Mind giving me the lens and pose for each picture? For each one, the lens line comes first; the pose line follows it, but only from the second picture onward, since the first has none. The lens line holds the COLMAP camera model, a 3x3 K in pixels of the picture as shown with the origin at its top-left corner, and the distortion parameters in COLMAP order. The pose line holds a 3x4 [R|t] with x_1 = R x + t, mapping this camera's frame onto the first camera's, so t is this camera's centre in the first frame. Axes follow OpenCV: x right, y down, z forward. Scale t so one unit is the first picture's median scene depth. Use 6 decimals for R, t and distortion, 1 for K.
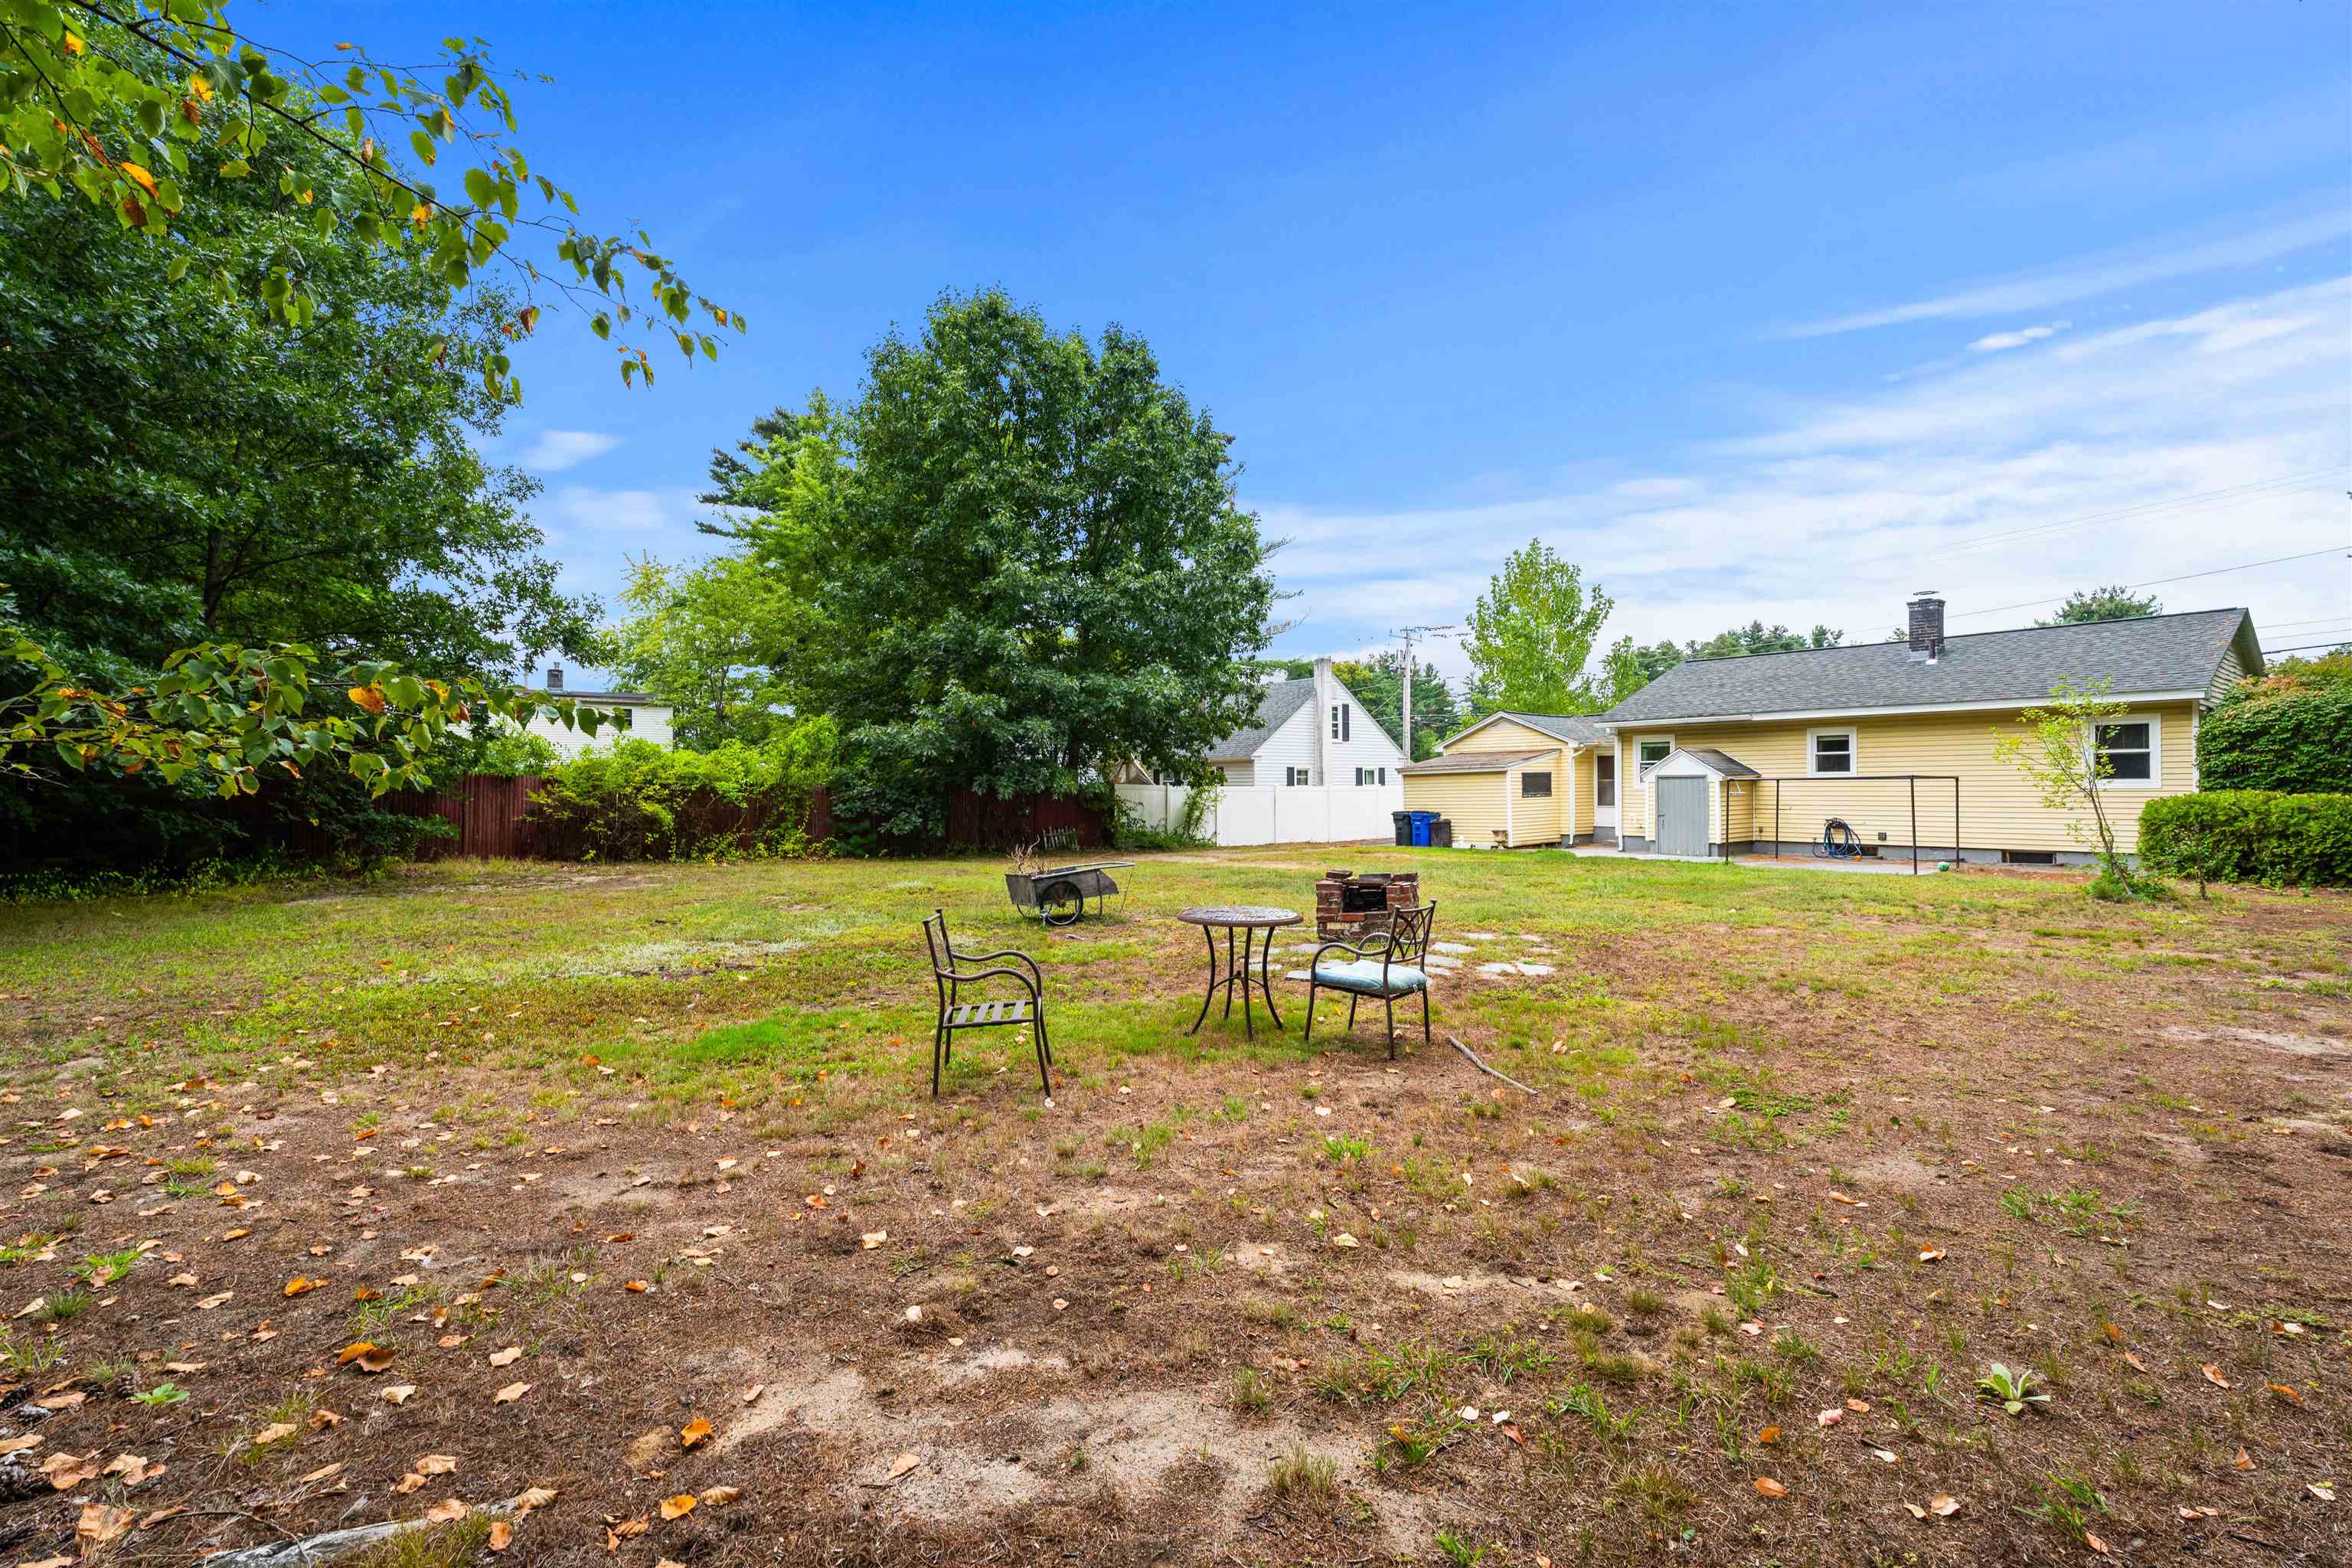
lens RADIAL K [[1059.0, 0, 1176.0], [0, 1059.0, 784.0], [0, 0, 1]] dist [-0.000092, -0.000020]
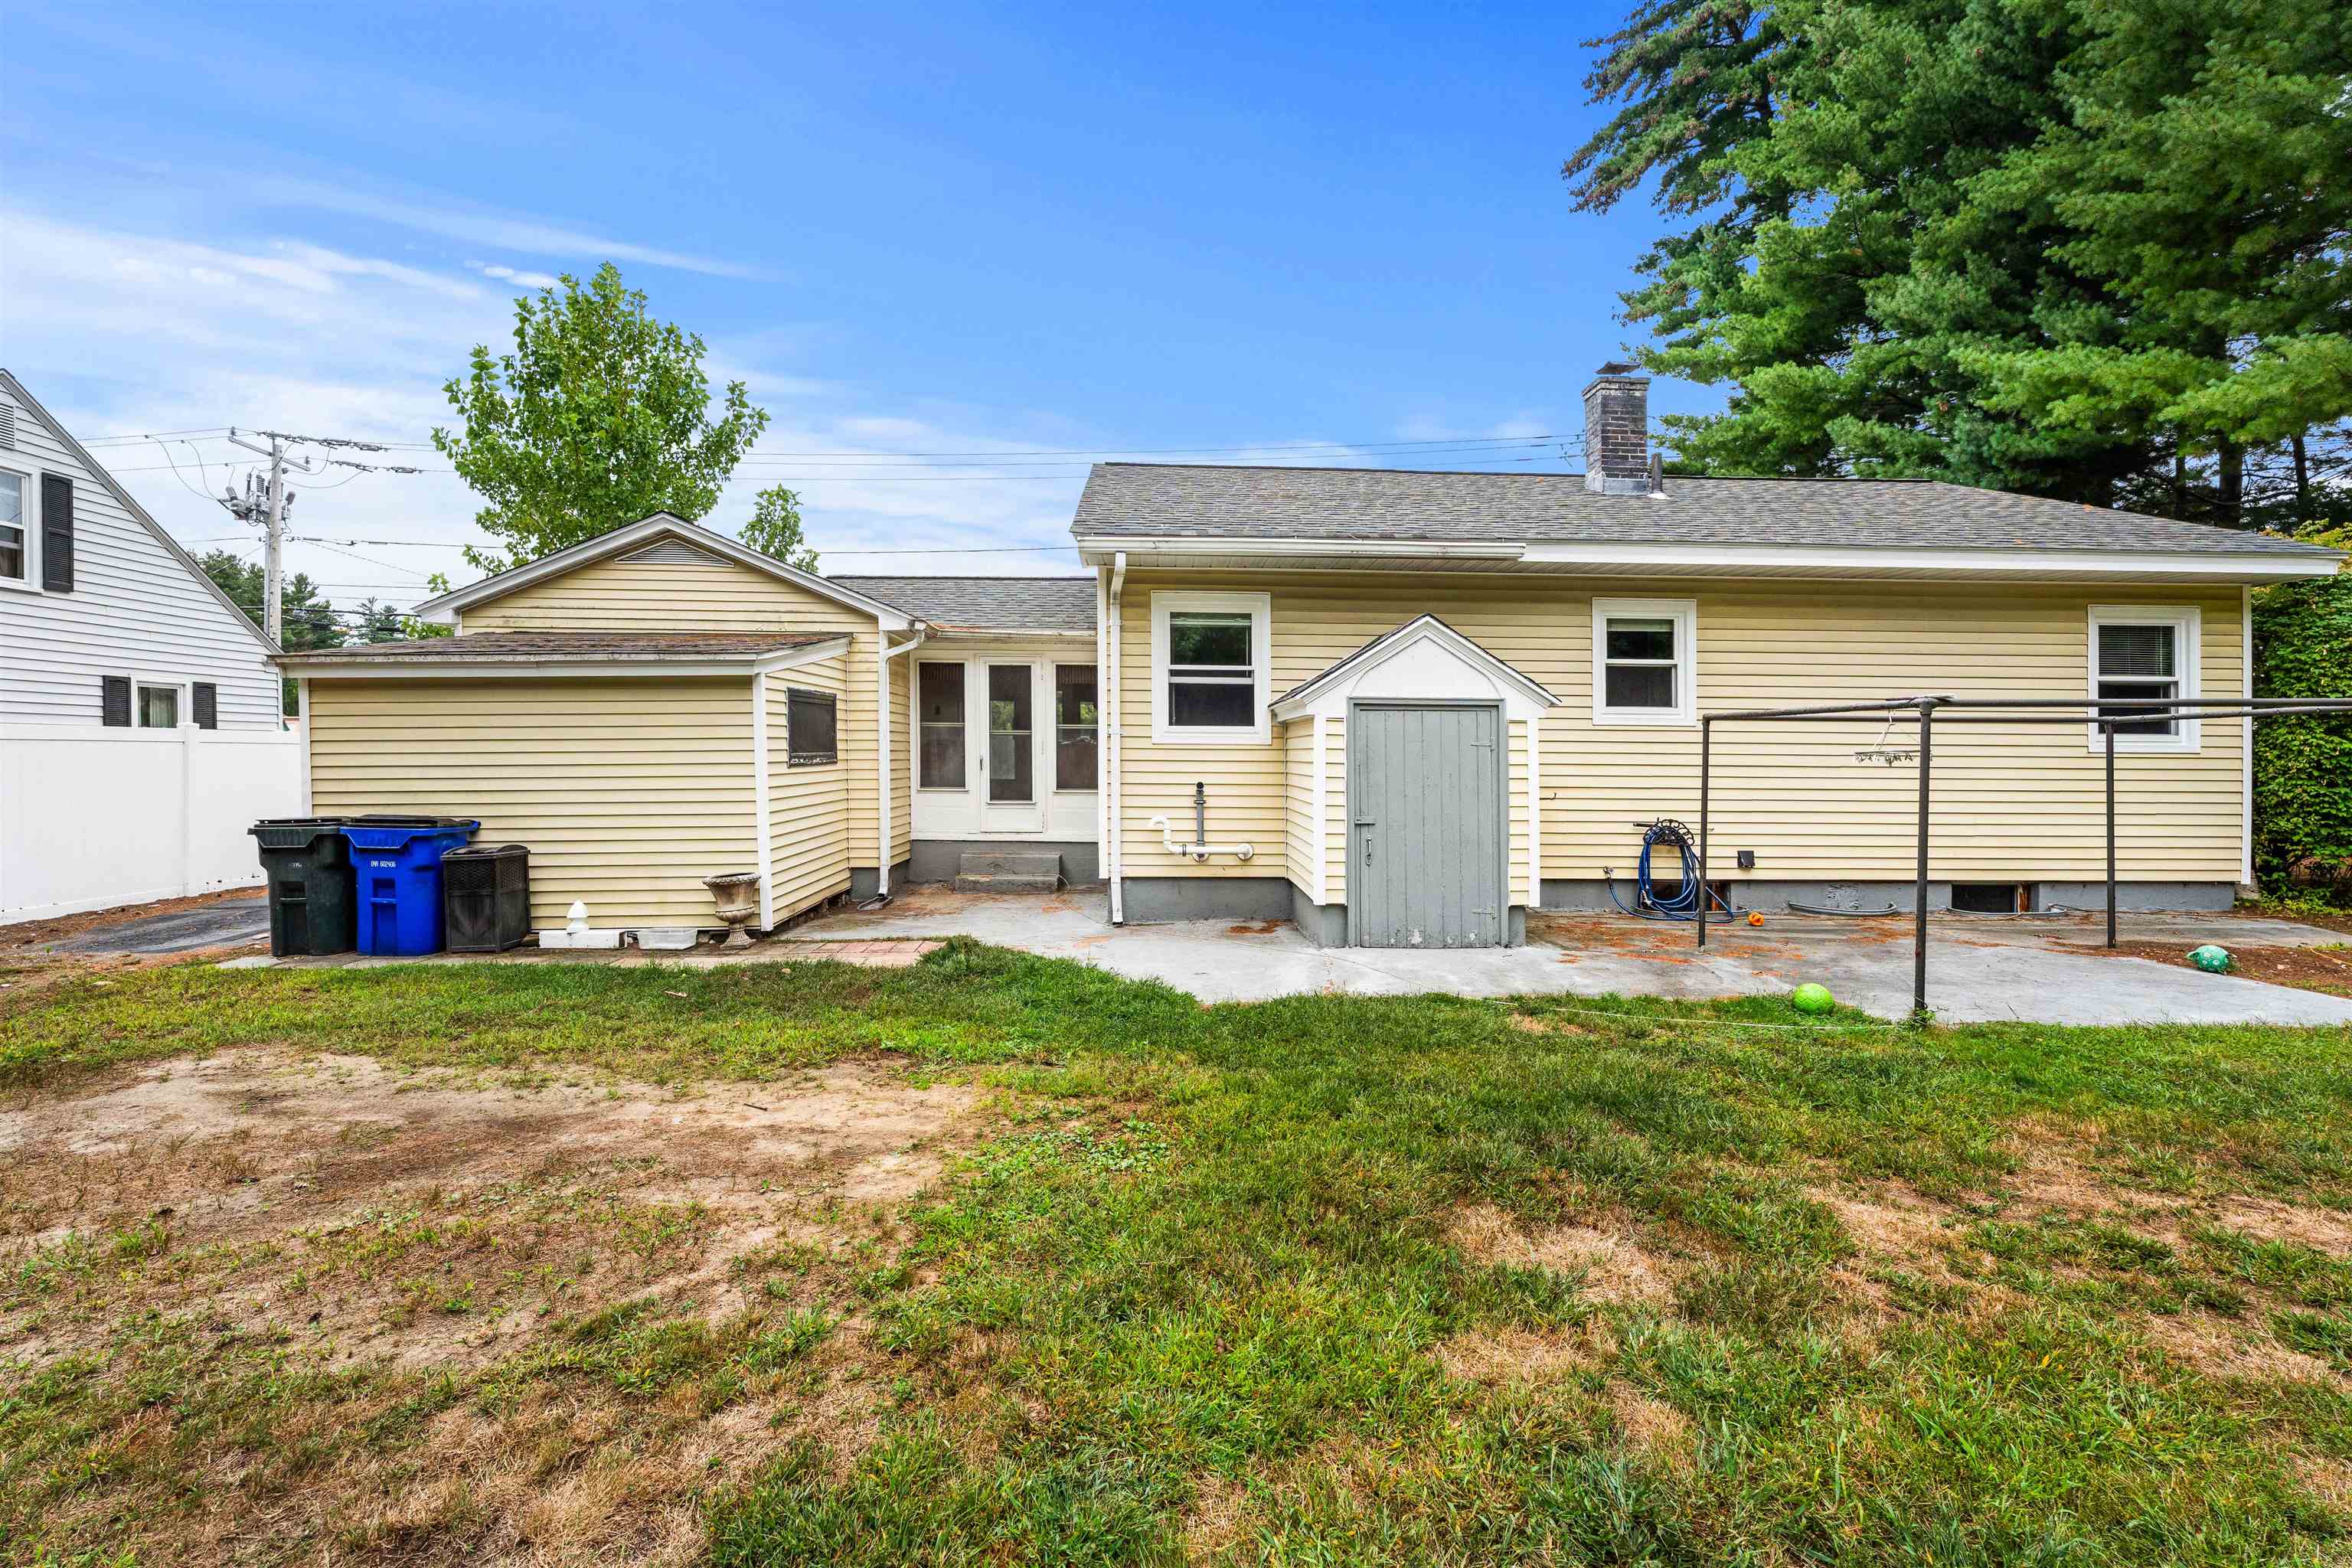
lens RADIAL K [[1091.1, 0, 1189.1], [0, 1091.1, 737.6], [0, 0, 1]] dist [0.012771, -0.000051]
pose [[0.605920, 0.022271, 0.795214, 0.134988], [-0.013170, 0.999752, -0.017964, 0.008197], [-0.795416, 0.000412, 0.606063, 0.689076]]
